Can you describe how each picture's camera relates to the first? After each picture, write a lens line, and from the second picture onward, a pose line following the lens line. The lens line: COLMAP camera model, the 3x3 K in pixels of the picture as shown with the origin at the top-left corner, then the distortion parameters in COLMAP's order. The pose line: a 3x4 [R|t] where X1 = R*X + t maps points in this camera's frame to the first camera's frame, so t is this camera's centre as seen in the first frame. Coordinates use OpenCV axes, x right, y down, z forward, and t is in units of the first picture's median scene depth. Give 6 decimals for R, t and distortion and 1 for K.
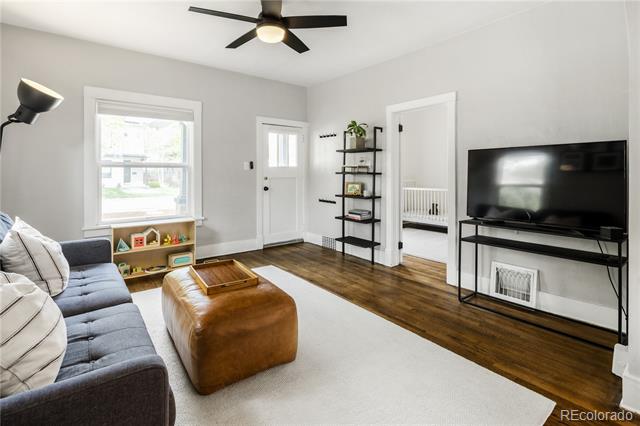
lens RADIAL K [[311.1, 0, 316.4], [0, 311.1, 171.9], [0, 0, 1]] dist [0.000731, -0.000182]
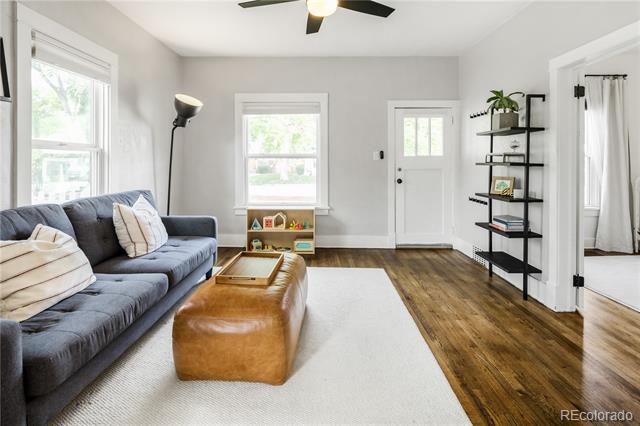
lens RADIAL K [[312.8, 0, 318.2], [0, 312.8, 163.8], [0, 0, 1]] dist [-0.001382, -0.001098]
pose [[0.778859, 0.003474, -0.627189, 0.250828], [-0.000245, 0.999986, 0.005235, -0.000240], [0.627198, -0.003924, 0.778850, 0.189316]]
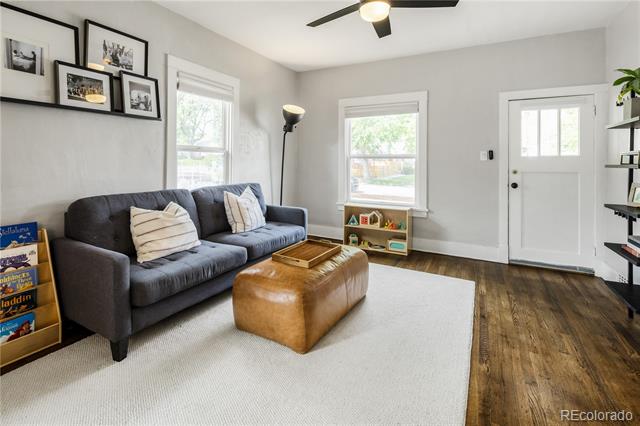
lens RADIAL K [[309.9, 0, 319.5], [0, 309.9, 162.4], [0, 0, 1]] dist [-0.001221, -0.001807]
pose [[0.404870, 0.002699, -0.914370, 0.389947], [-0.008569, 0.999963, -0.000843, 0.002401], [0.914334, 0.008177, 0.404878, 0.304955]]
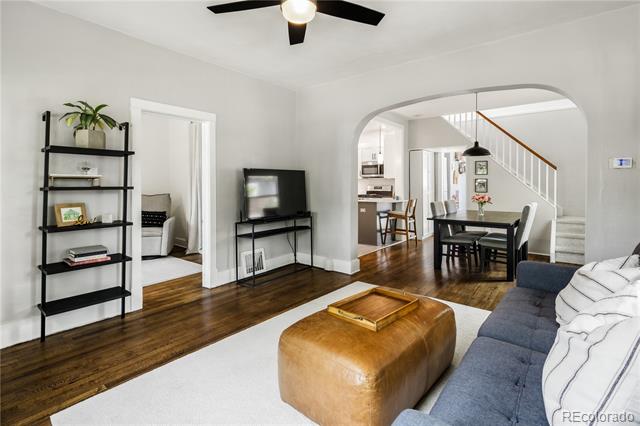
lens RADIAL K [[312.9, 0, 317.7], [0, 312.9, 190.1], [0, 0, 1]] dist [0.000712, 0.000025]
pose [[-0.211767, -0.018145, 0.977152, -0.586496], [0.002929, 0.999811, 0.019200, -0.003761], [-0.977316, 0.006928, -0.211674, 0.702628]]
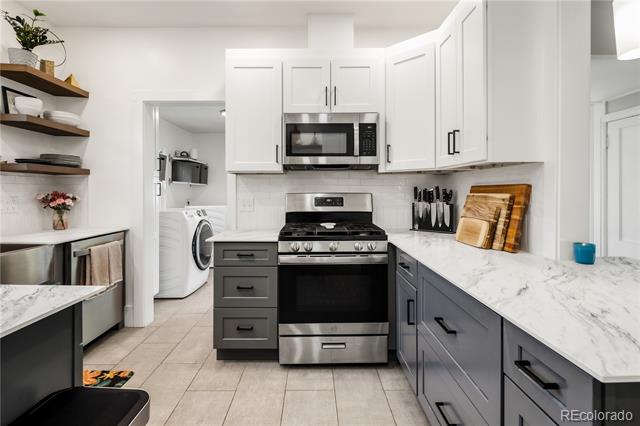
lens RADIAL K [[312.9, 0, 317.7], [0, 312.9, 190.1], [0, 0, 1]] dist [0.000712, 0.000025]
pose [[-0.784248, 0.003353, 0.620438, 0.908838], [0.003333, 0.999994, -0.001192, -0.001339], [-0.620438, 0.001133, -0.784254, 0.410893]]
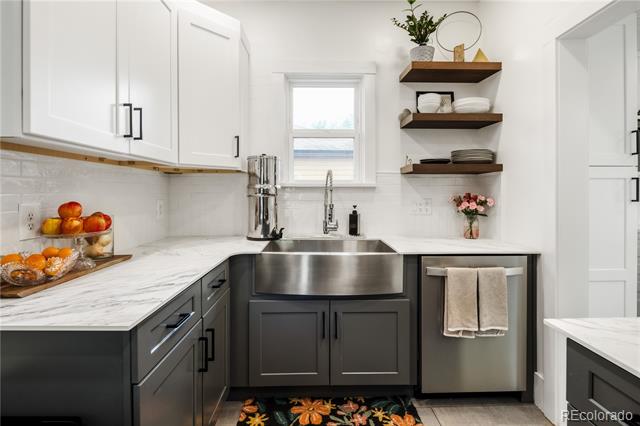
lens RADIAL K [[308.5, 0, 319.0], [0, 308.5, 195.1], [0, 0, 1]] dist [-0.001892, -0.000342]
pose [[0.616871, -0.003289, 0.787057, 1.128591], [0.003158, 0.999994, 0.001703, -0.000177], [-0.787058, 0.001435, 0.616878, 0.120892]]
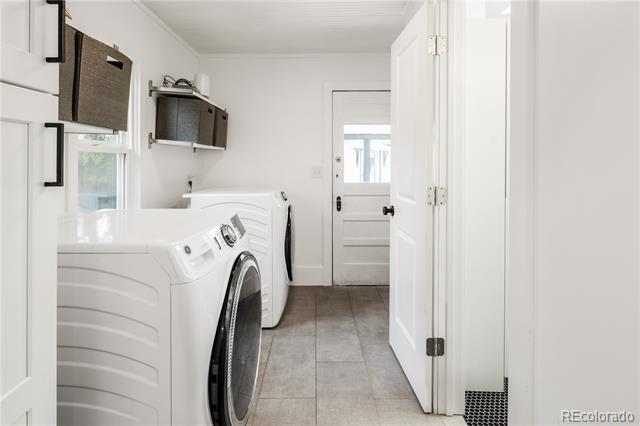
lens RADIAL K [[318.2, 0, 319.1], [0, 318.2, 160.3], [0, 0, 1]] dist [-0.000961, -0.000289]
pose [[-0.782359, -0.001468, 0.622826, 1.499116], [-0.000756, 0.999999, 0.001407, -0.002702], [-0.622827, 0.000630, -0.782359, 0.085124]]
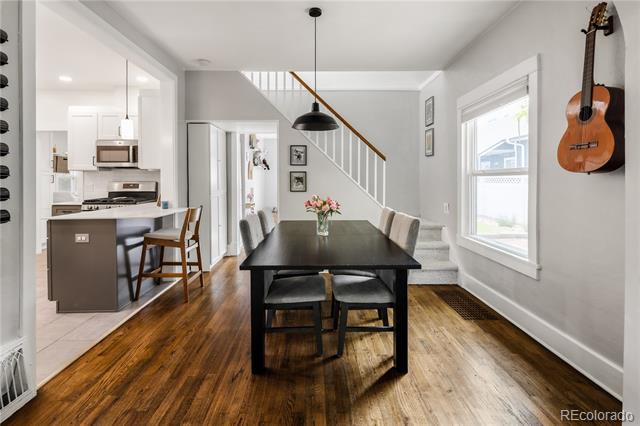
lens RADIAL K [[310.3, 0, 318.6], [0, 310.3, 179.7], [0, 0, 1]] dist [0.002783, 0.000181]
pose [[-0.788693, 0.000989, 0.614786, 0.015691], [0.003672, 0.999988, 0.003103, -0.003437], [-0.614776, 0.004705, -0.788688, 0.387148]]
